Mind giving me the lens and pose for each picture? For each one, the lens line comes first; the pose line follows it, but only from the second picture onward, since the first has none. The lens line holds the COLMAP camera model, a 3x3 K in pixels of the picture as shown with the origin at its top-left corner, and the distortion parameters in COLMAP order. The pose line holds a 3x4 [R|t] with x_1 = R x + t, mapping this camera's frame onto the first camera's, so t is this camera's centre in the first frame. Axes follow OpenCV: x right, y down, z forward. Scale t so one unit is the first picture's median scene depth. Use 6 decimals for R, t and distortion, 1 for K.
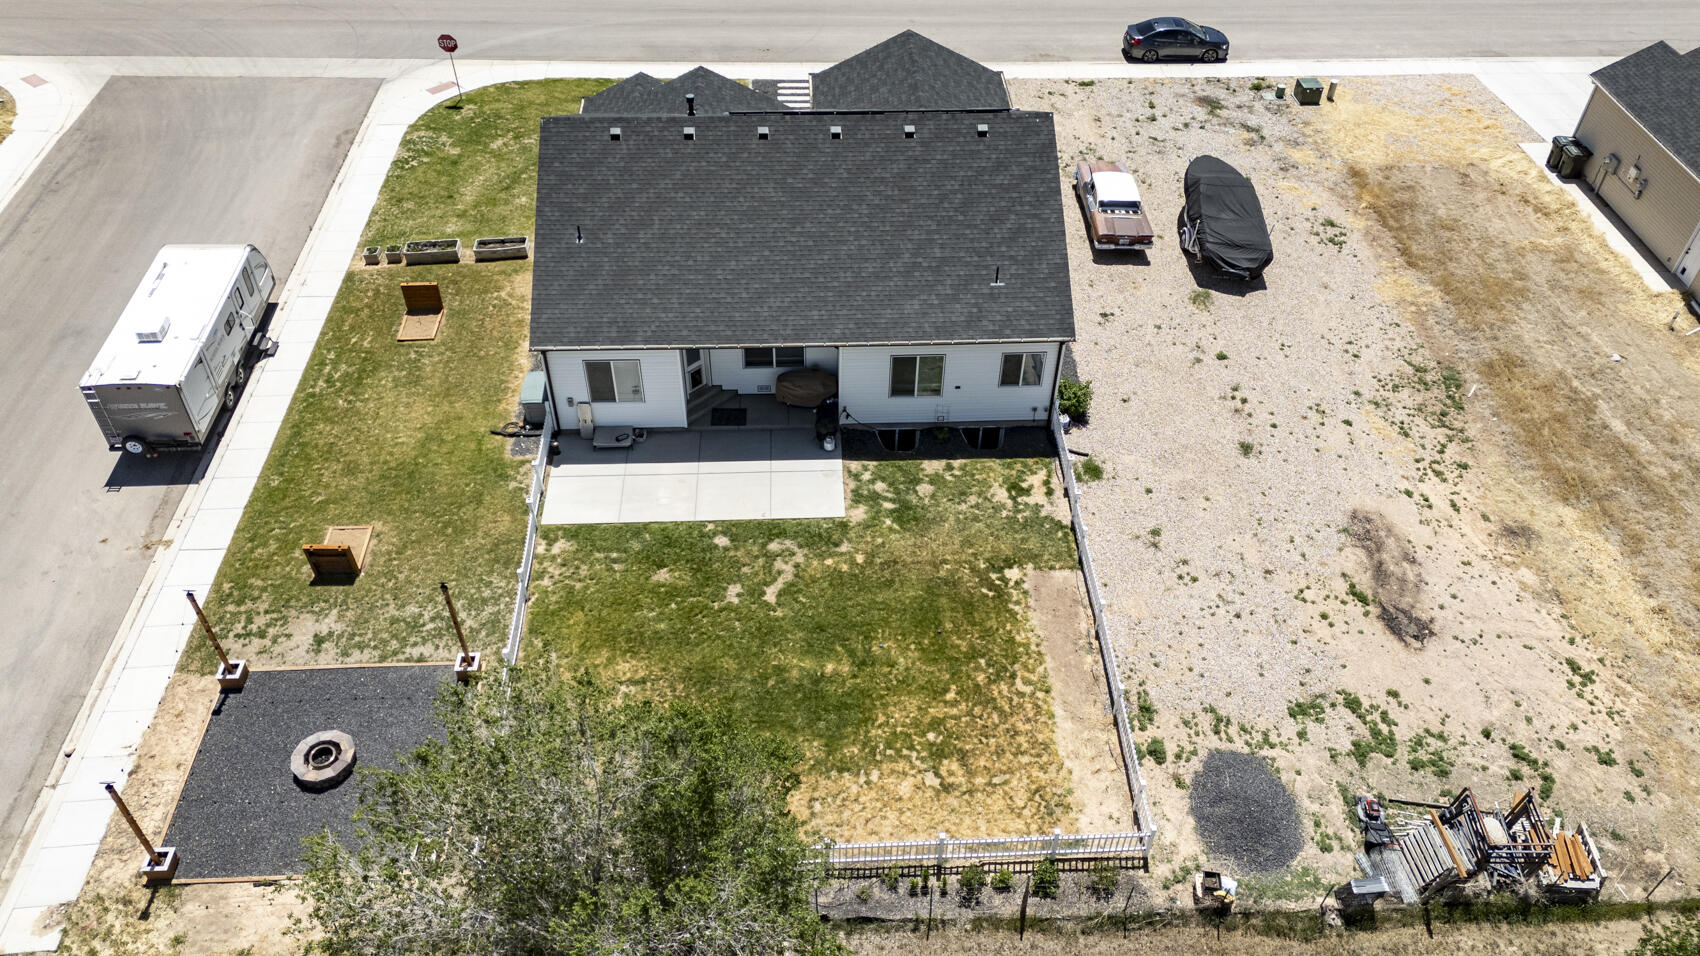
lens RADIAL K [[1242.9, 0, 845.2], [0, 1242.9, 477.1], [0, 0, 1]] dist [0.061617, -0.048272]
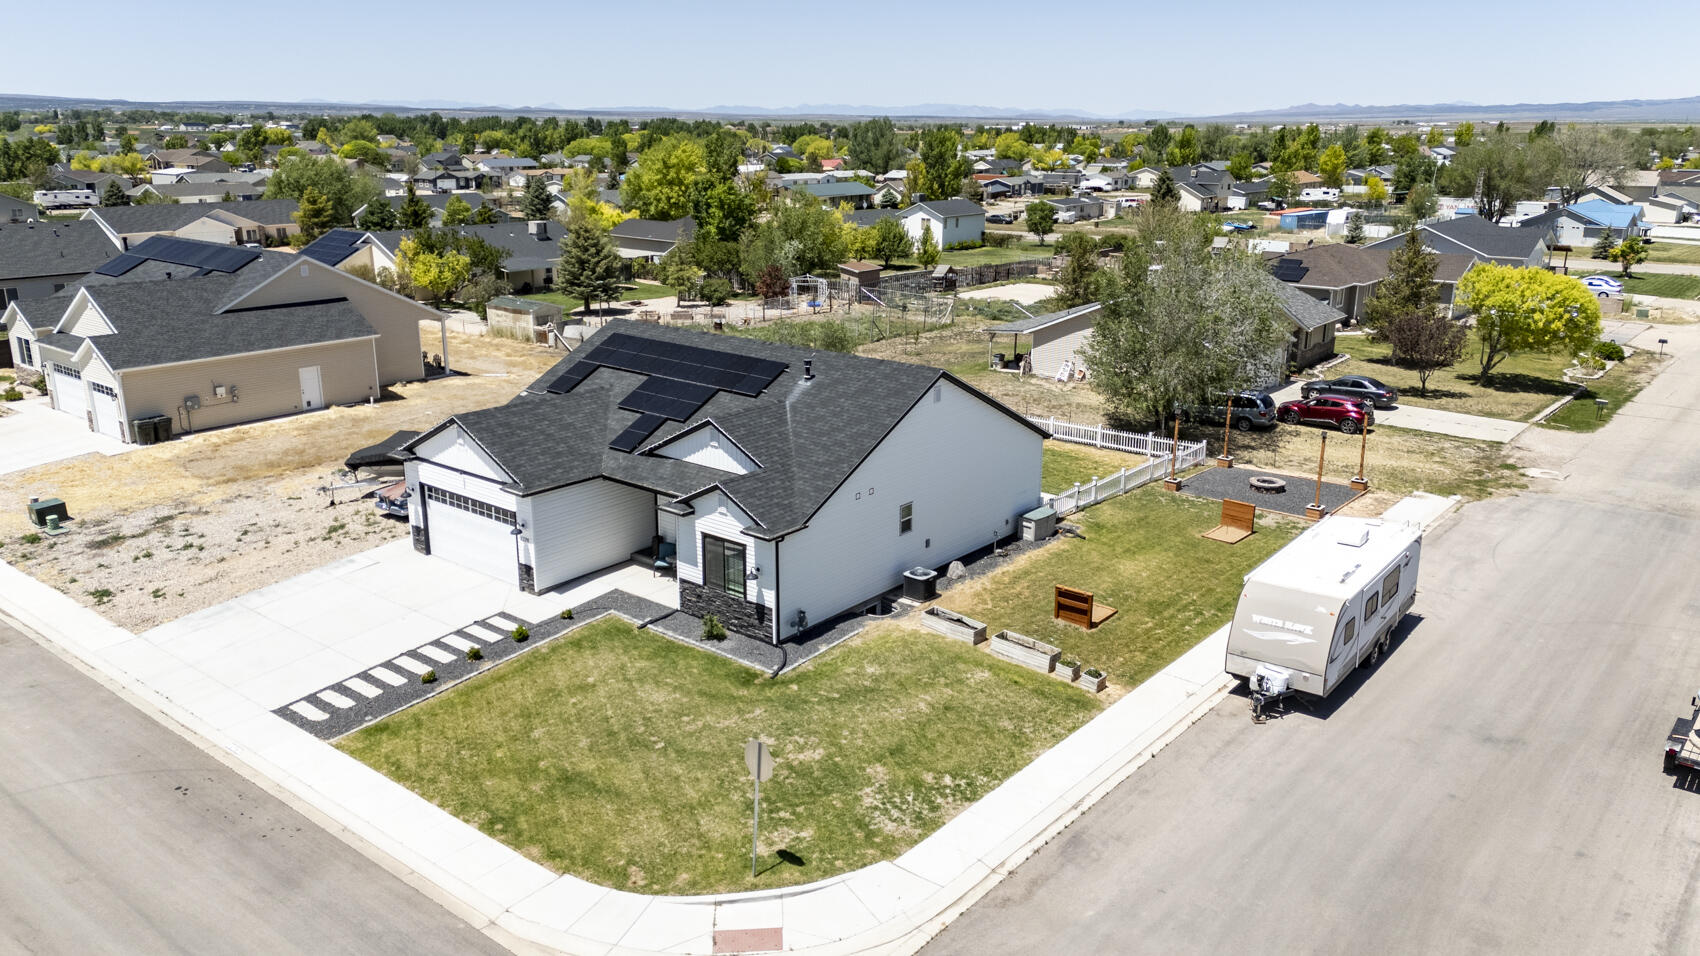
lens RADIAL K [[1242.9, 0, 850.1], [0, 1242.9, 476.4], [0, 0, 1]] dist [0.061617, -0.048272]
pose [[-0.745227, -0.197909, 0.636765, -0.923036], [0.450506, 0.554603, 0.699614, -1.068866], [-0.491611, 0.808238, -0.324146, 1.560542]]
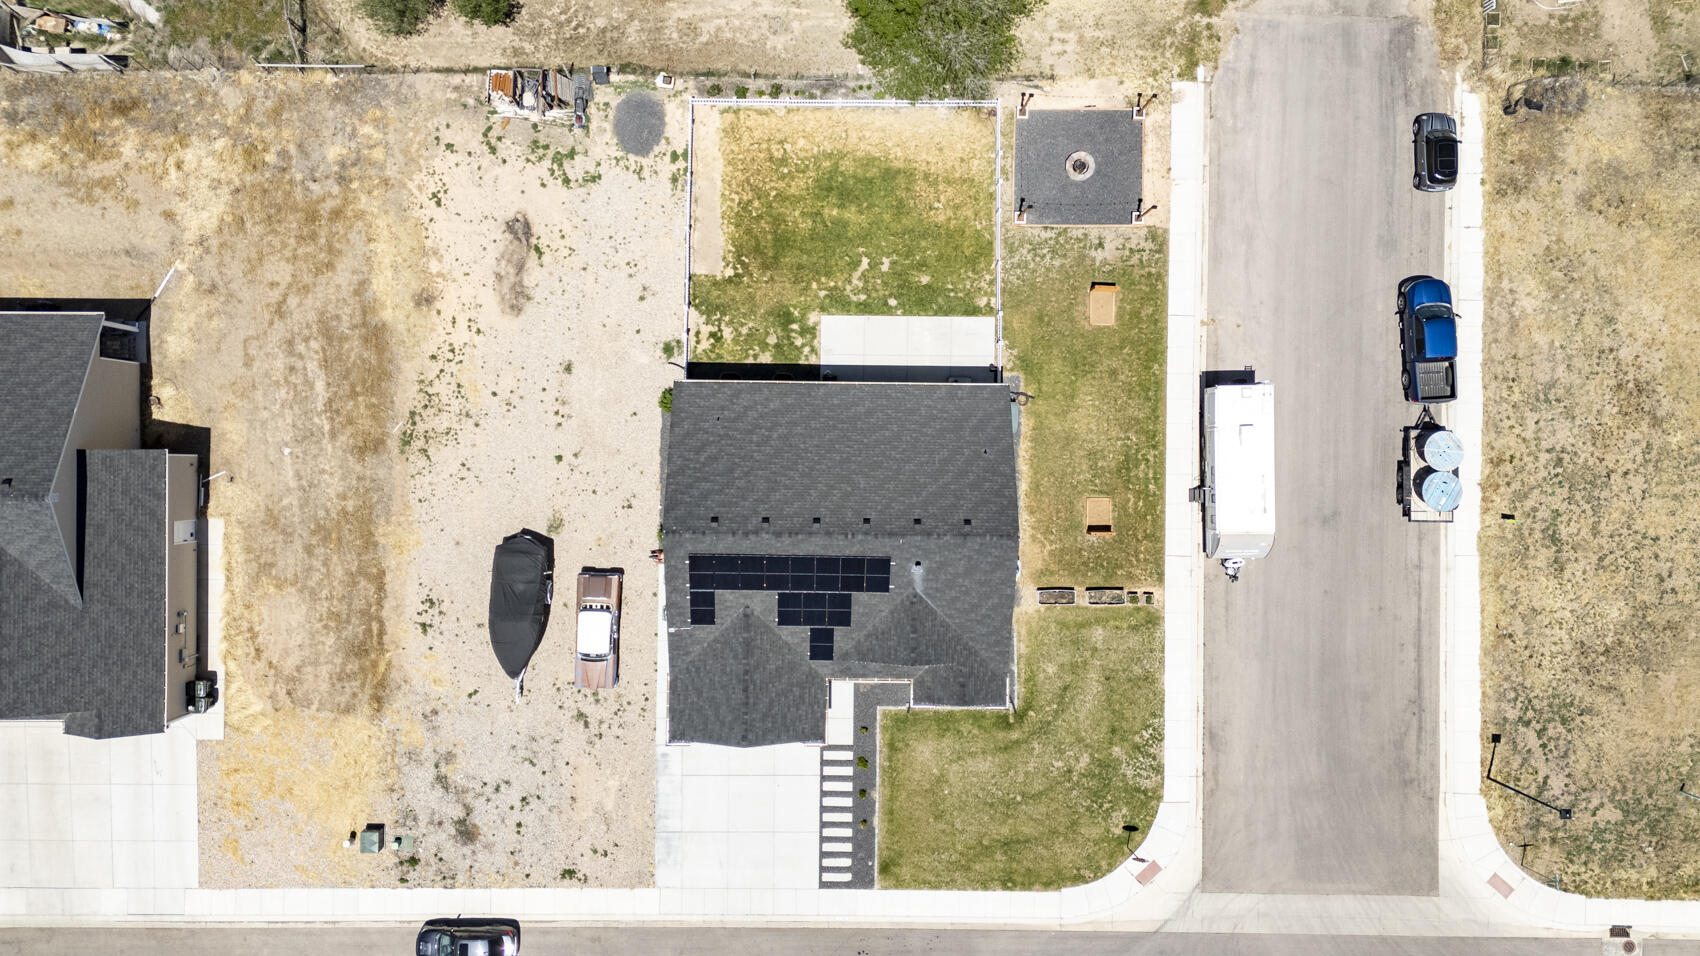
lens RADIAL K [[1242.9, 0, 845.3], [0, 1242.9, 461.1], [0, 0, 1]] dist [0.061617, -0.048272]
pose [[-0.998015, -0.053882, -0.032607, 0.011947], [0.013642, -0.690398, 0.723301, -1.371412], [-0.061484, 0.721421, 0.689762, -0.043885]]
